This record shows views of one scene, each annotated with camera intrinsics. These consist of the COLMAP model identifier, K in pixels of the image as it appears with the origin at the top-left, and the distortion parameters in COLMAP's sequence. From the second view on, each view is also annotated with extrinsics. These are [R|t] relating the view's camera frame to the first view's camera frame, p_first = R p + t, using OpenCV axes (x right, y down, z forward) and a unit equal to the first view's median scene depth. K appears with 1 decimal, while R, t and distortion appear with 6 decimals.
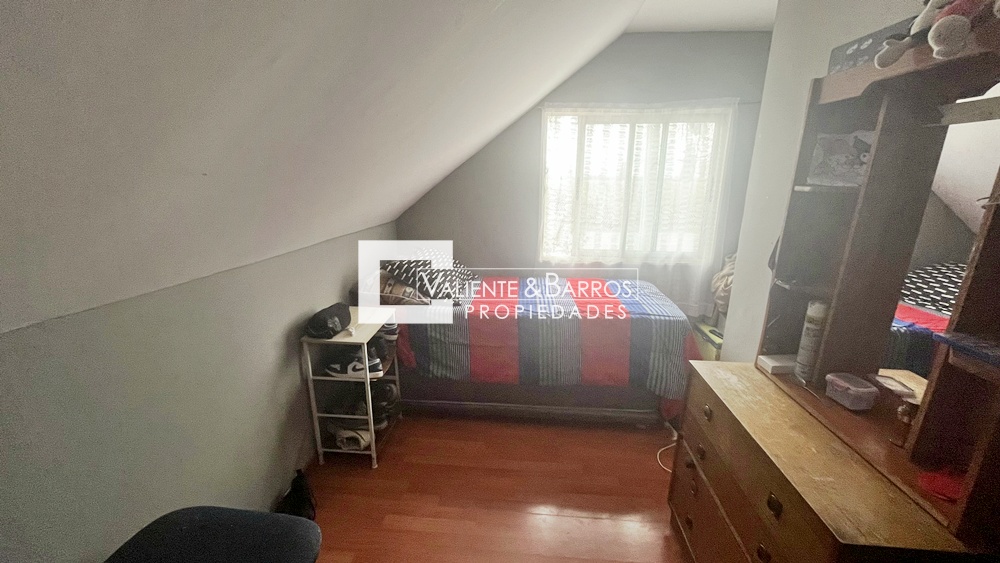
lens RADIAL K [[402.4, 0, 500.7], [0, 402.4, 283.9], [0, 0, 1]] dist [-0.000391, -0.000563]
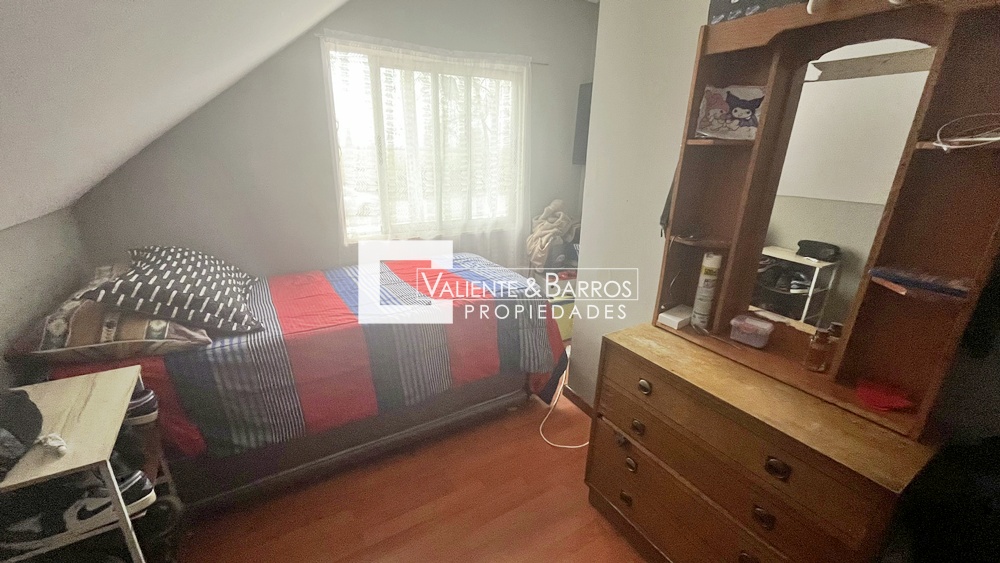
lens RADIAL K [[402.4, 0, 496.5], [0, 402.4, 282.1], [0, 0, 1]] dist [-0.000391, -0.000563]
pose [[0.811400, -0.176840, 0.557098, -0.174324], [0.138935, 0.984168, 0.110049, -0.050416], [-0.567738, -0.011893, 0.823123, 0.306199]]
